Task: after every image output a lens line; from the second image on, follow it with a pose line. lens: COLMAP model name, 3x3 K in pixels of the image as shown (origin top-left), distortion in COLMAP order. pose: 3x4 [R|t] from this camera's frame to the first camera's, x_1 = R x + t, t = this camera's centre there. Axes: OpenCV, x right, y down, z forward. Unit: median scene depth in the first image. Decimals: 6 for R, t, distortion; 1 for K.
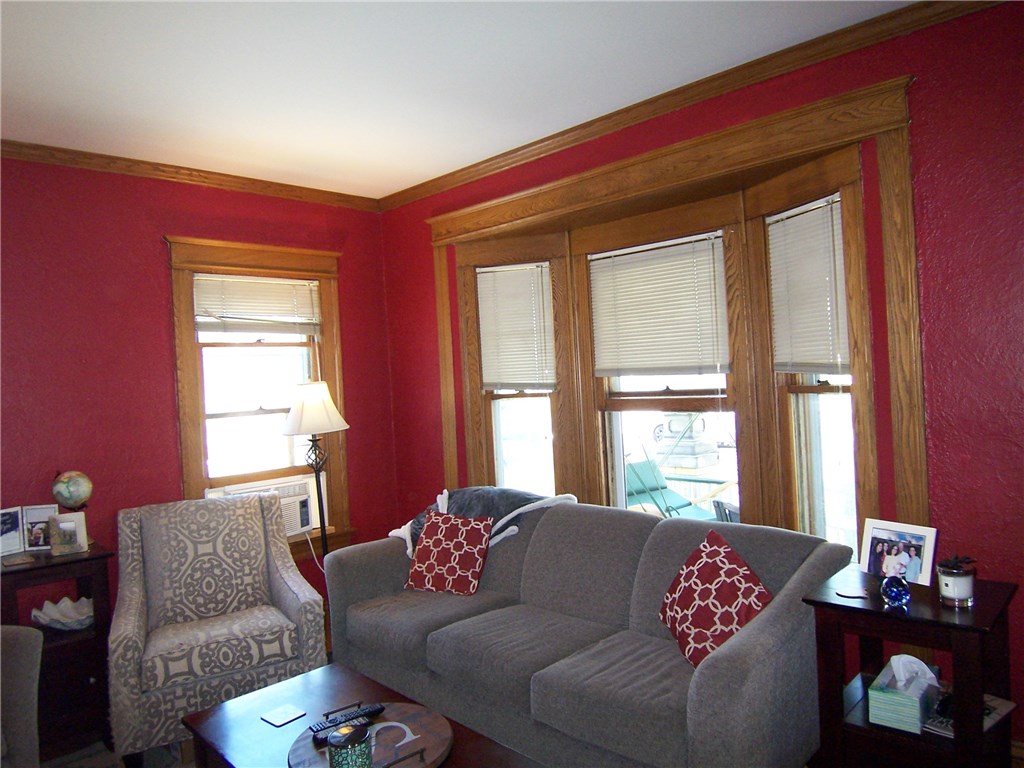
lens RADIAL K [[686.0, 0, 510.7], [0, 686.0, 380.7], [0, 0, 1]] dist [-0.024731, -0.027600]
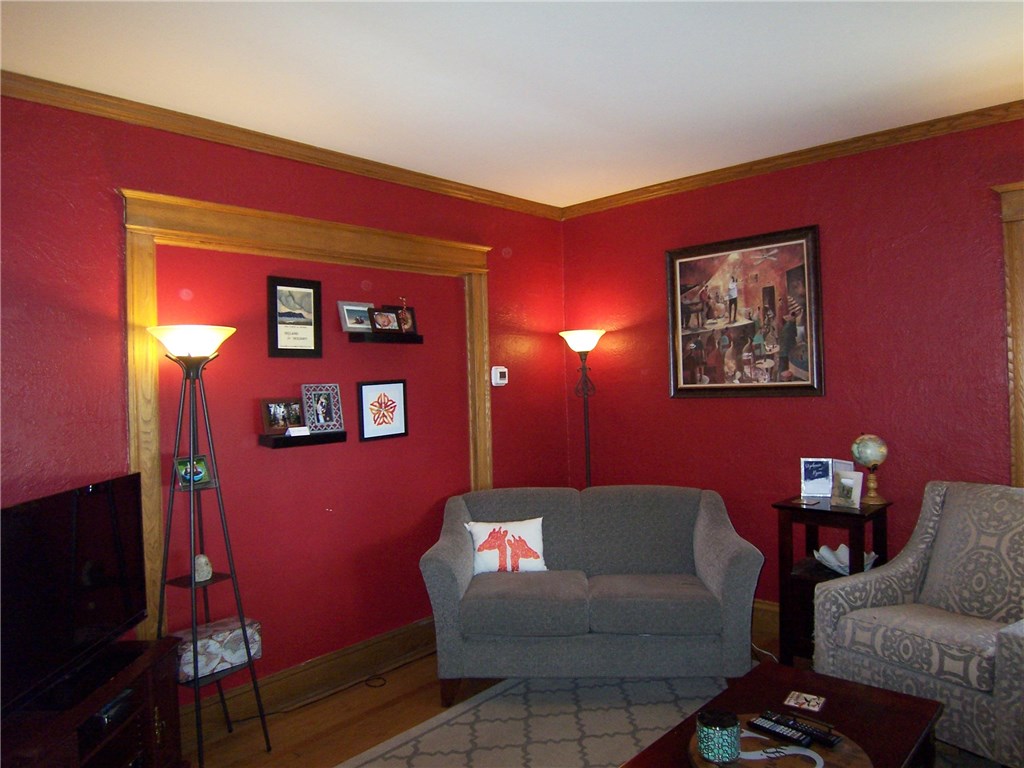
lens RADIAL K [[686.0, 0, 510.5], [0, 686.0, 384.3], [0, 0, 1]] dist [-0.024731, -0.027600]
pose [[0.042364, 0.053792, -0.997653, 0.396488], [0.020197, 0.998299, 0.054685, -0.017787], [0.998898, -0.022467, 0.041205, 0.362679]]
